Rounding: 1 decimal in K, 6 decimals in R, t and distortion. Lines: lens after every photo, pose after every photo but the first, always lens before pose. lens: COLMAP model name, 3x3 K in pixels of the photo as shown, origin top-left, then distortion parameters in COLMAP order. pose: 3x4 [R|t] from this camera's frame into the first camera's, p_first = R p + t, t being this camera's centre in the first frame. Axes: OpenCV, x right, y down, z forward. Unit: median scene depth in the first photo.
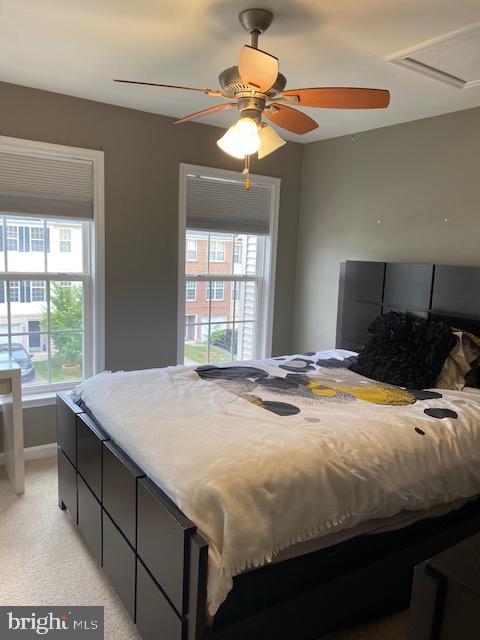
lens RADIAL K [[490.4, 0, 246.3], [0, 490.4, 322.8], [0, 0, 1]] dist [0.050826, -0.061728]
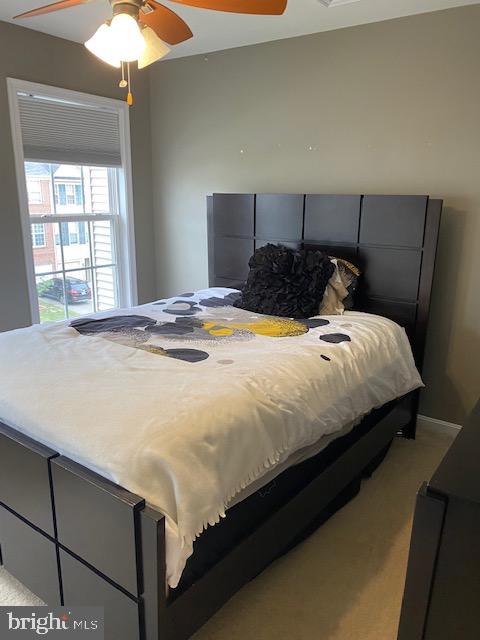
lens RADIAL K [[490.4, 0, 241.3], [0, 490.4, 320.5], [0, 0, 1]] dist [0.050826, -0.061728]
pose [[0.939552, -0.112521, 0.323390, -0.119464], [0.074955, 0.989144, 0.126395, 0.000327], [-0.334101, -0.094515, 0.937786, 0.095698]]
